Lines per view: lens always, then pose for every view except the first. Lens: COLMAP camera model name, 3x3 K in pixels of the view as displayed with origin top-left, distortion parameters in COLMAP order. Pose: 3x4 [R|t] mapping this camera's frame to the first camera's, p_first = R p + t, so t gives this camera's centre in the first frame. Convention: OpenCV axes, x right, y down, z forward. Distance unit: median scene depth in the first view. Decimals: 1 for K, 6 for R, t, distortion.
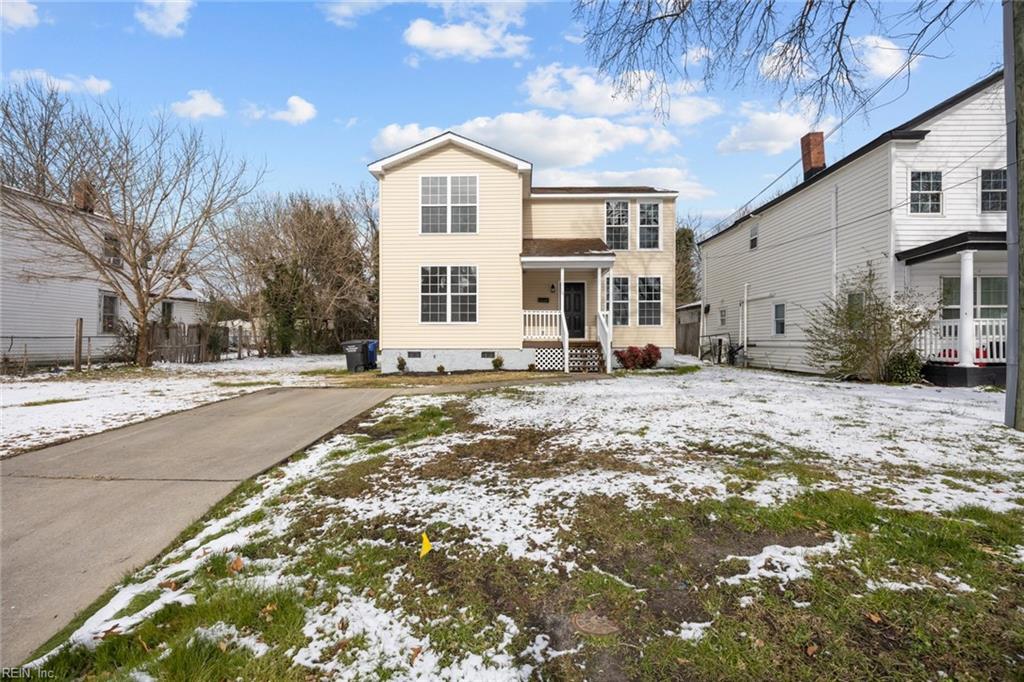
lens RADIAL K [[428.8, 0, 515.4], [0, 428.8, 336.2], [0, 0, 1]] dist [-0.004722, -0.002902]
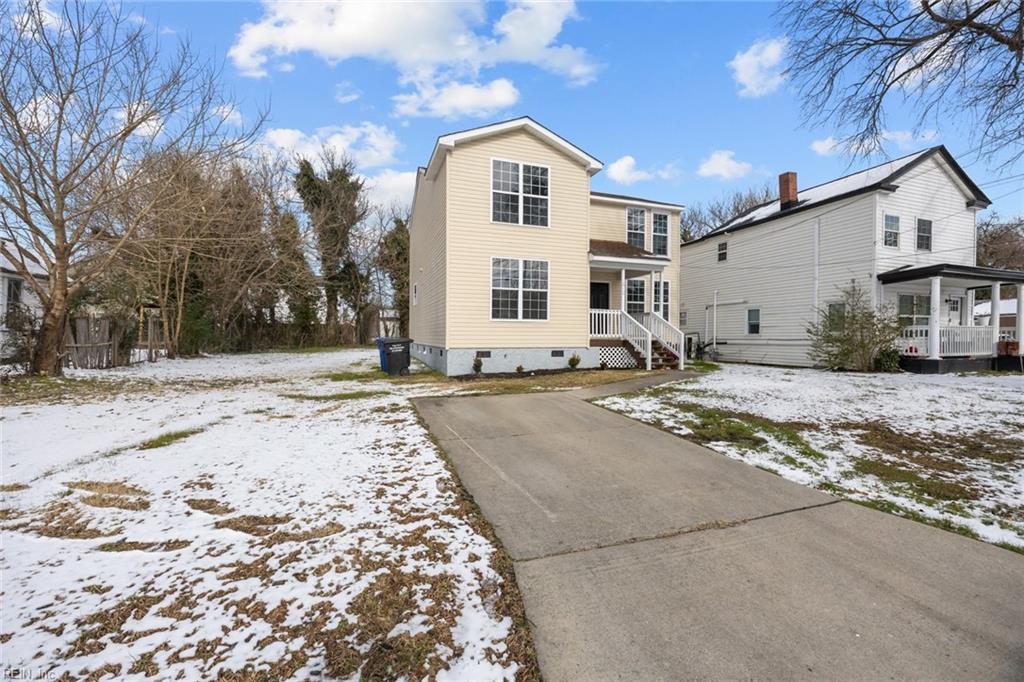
lens RADIAL K [[428.8, 0, 518.0], [0, 428.8, 337.7], [0, 0, 1]] dist [-0.004722, -0.002902]
pose [[0.931296, 0.003198, 0.364248, -0.502020], [-0.008054, 0.999898, 0.011812, -0.003557], [-0.364173, -0.013934, 0.931227, 0.125556]]
